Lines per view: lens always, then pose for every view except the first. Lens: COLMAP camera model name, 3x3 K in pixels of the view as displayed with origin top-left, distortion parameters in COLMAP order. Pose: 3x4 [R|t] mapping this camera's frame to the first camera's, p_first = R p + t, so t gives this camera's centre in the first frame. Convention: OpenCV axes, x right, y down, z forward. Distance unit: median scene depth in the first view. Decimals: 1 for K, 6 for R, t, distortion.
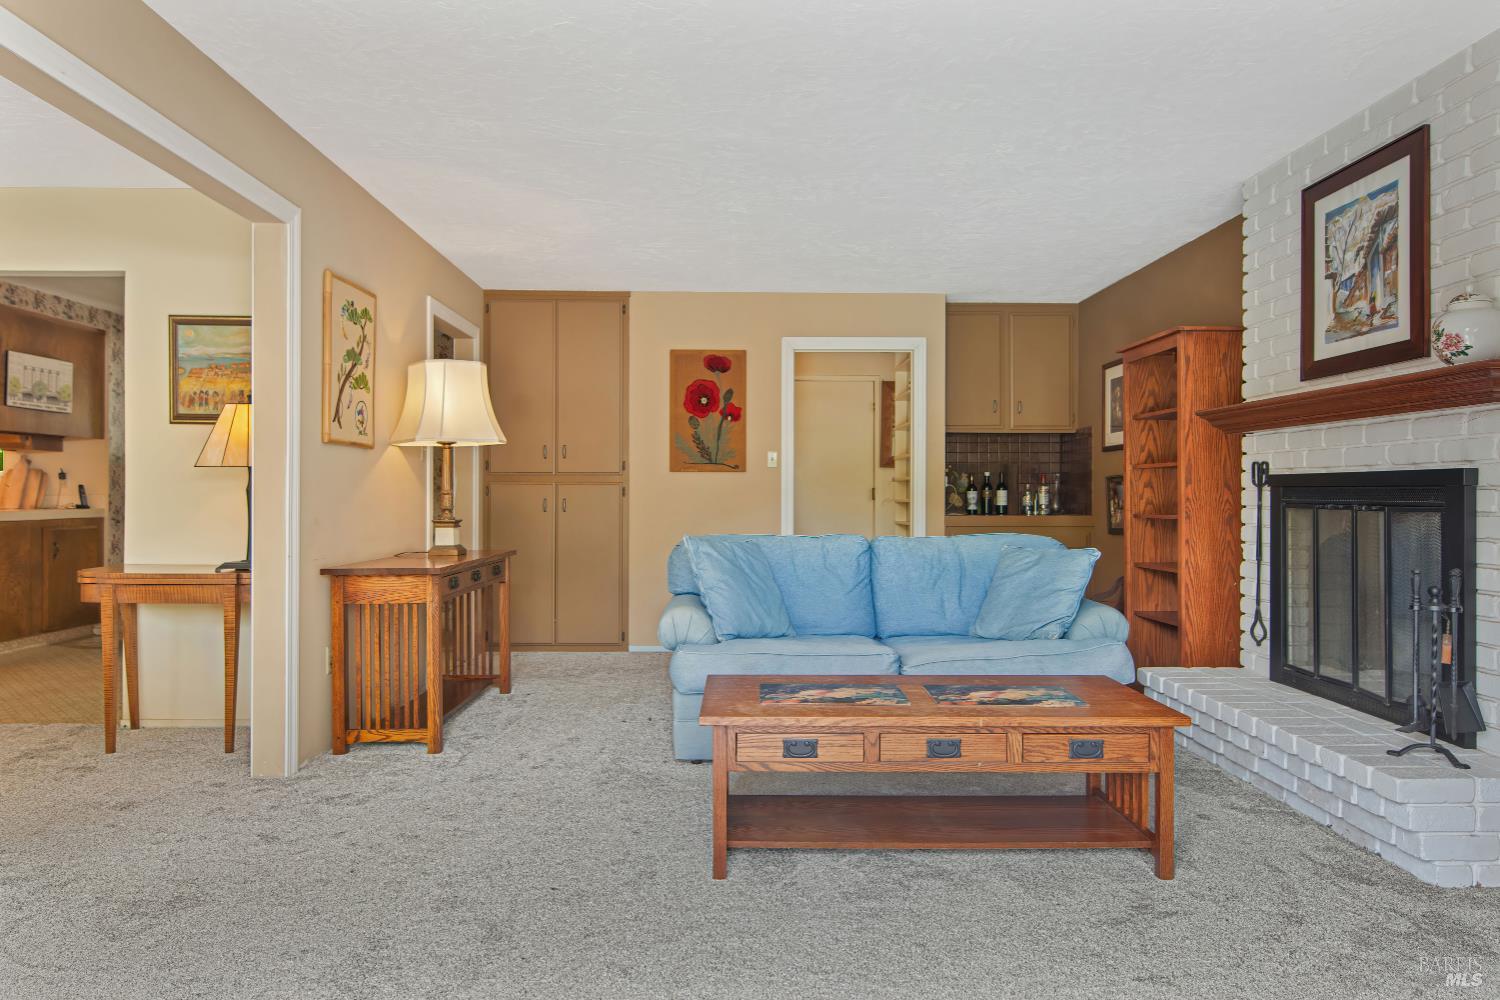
lens RADIAL K [[932.9, 0, 751.3], [0, 932.9, 503.6], [0, 0, 1]] dist [0.007794, -0.005167]
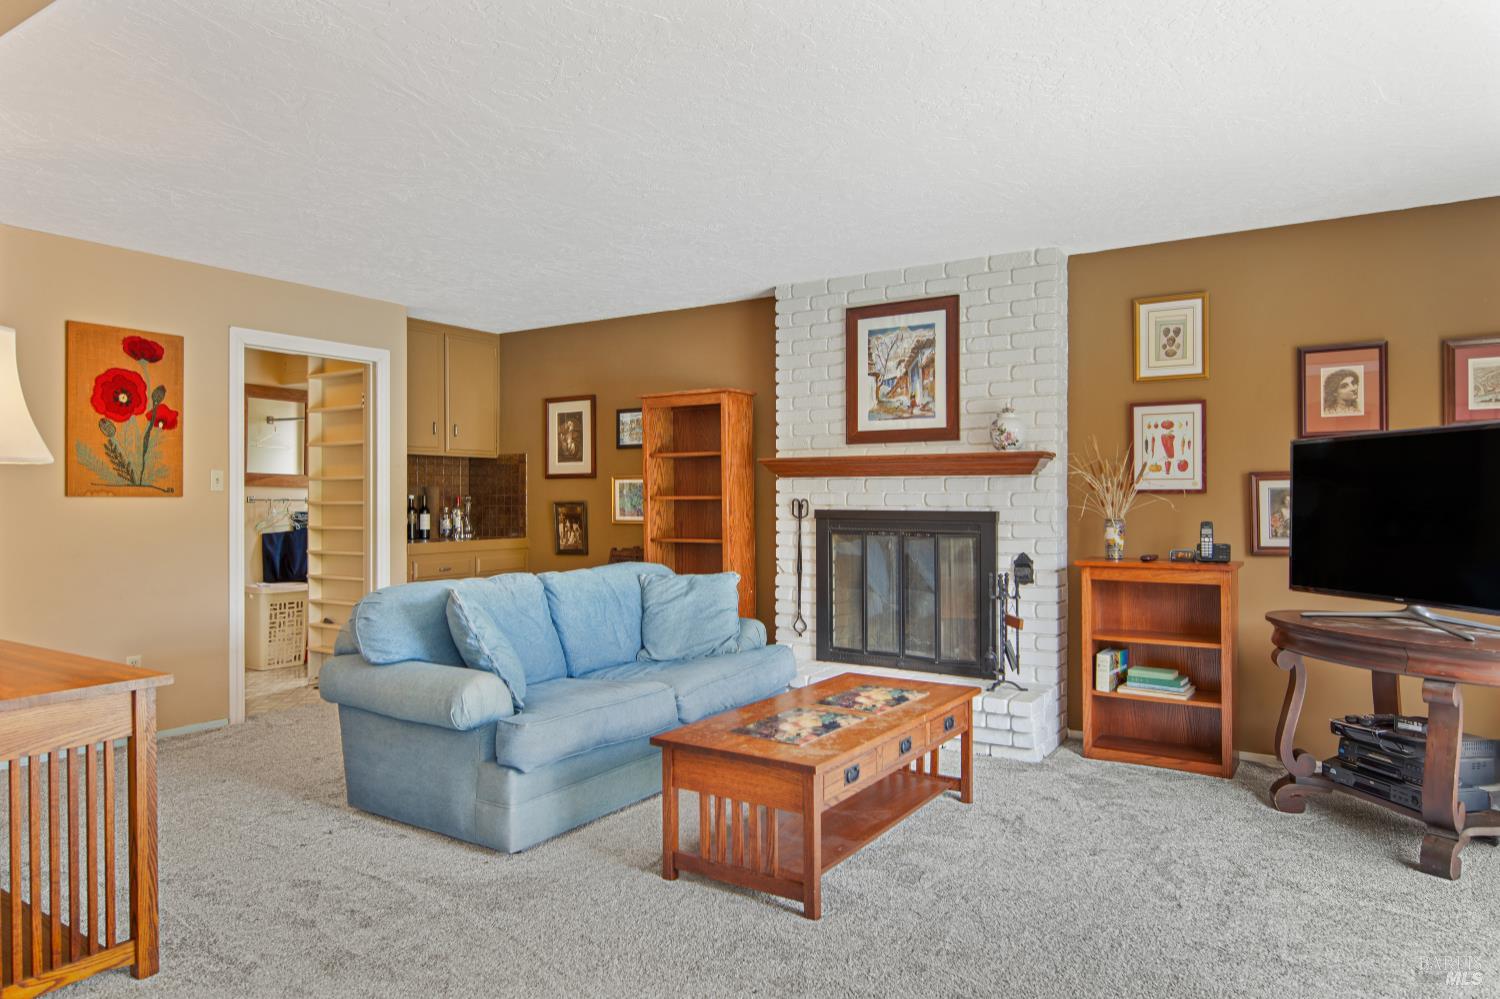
lens RADIAL K [[932.9, 0, 760.4], [0, 932.9, 503.1], [0, 0, 1]] dist [0.007794, -0.005167]
pose [[0.556369, -0.004649, 0.830922, -0.628319], [0.008525, 0.999964, -0.000113, -0.041628], [-0.830892, 0.007146, 0.556388, 0.316837]]
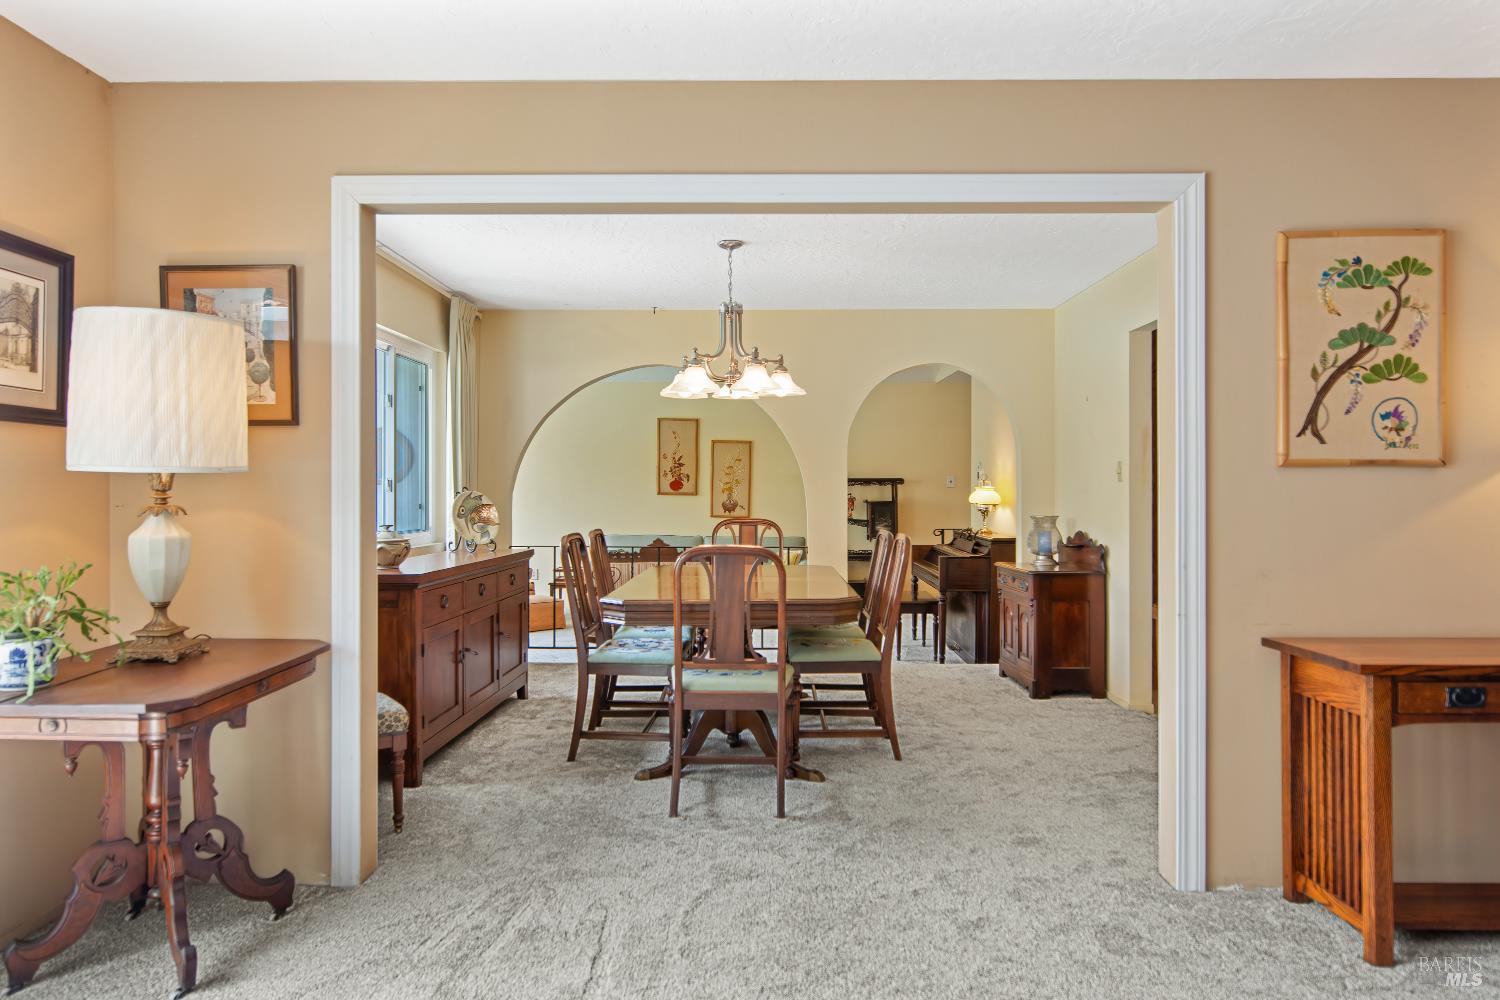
lens RADIAL K [[967.9, 0, 749.2], [0, 967.9, 476.8], [0, 0, 1]] dist [-0.005570, -0.000161]
pose [[-0.035256, -0.011213, -0.999315, 0.318844], [-0.006790, 0.999917, -0.010980, -0.045798], [0.999355, 0.006399, -0.035330, 0.608539]]
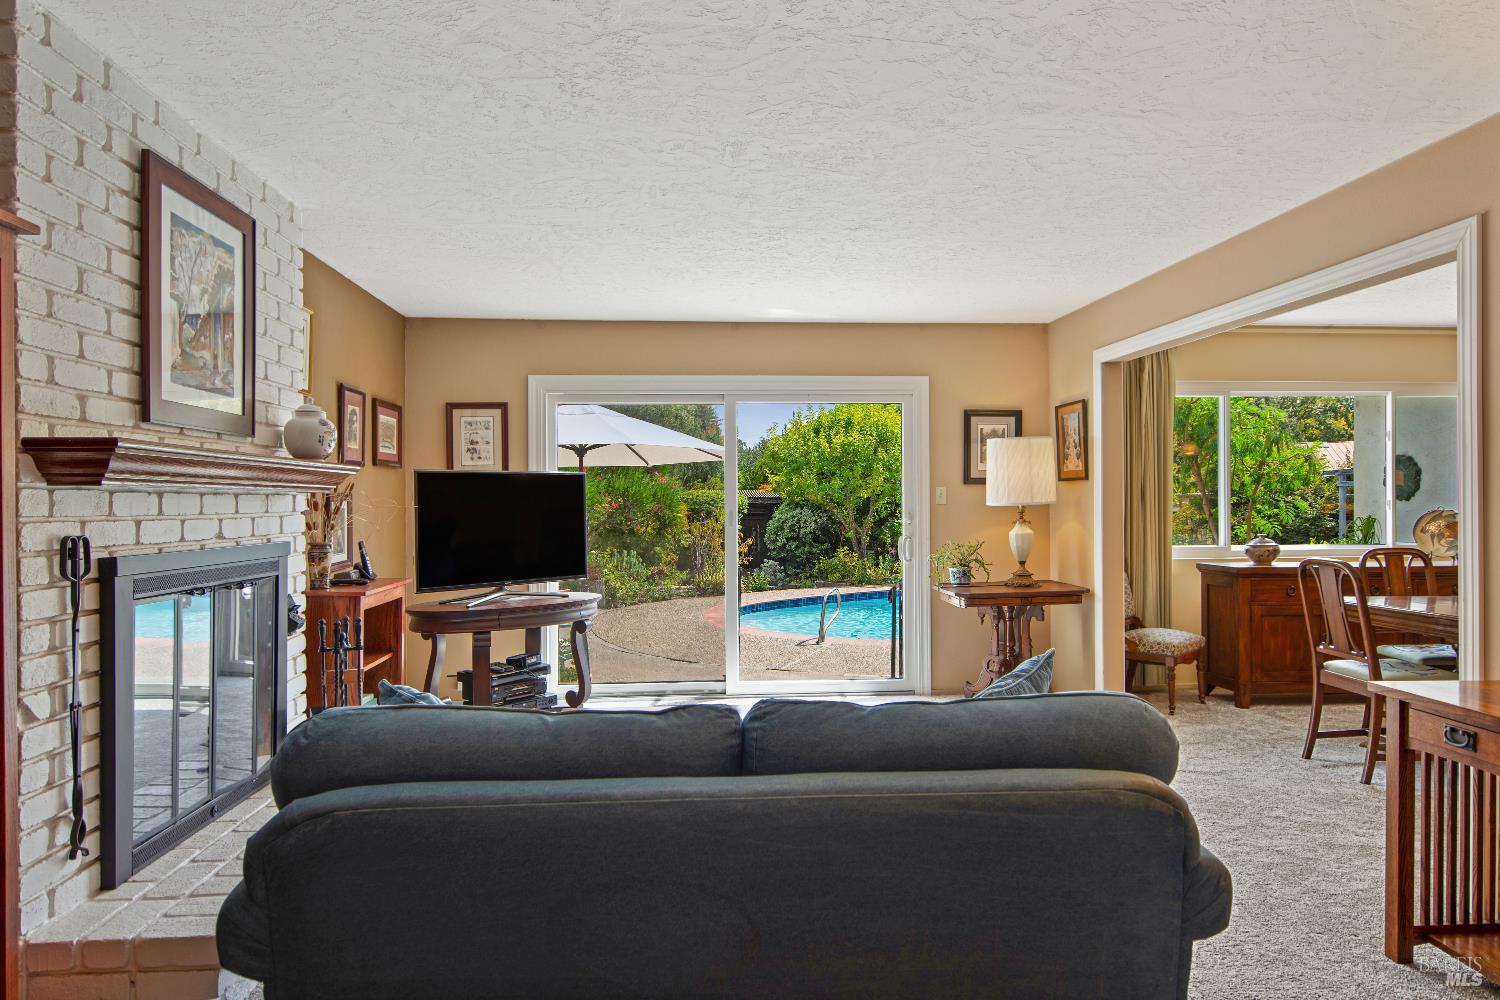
lens RADIAL K [[932.9, 0, 745.2], [0, 932.9, 496.9], [0, 0, 1]] dist [0.007794, -0.005167]
pose [[-0.998989, 0.000710, -0.044942, 0.165955], [0.000428, 0.999980, 0.006270, -0.075513], [0.044946, 0.006244, -0.998970, 1.666500]]
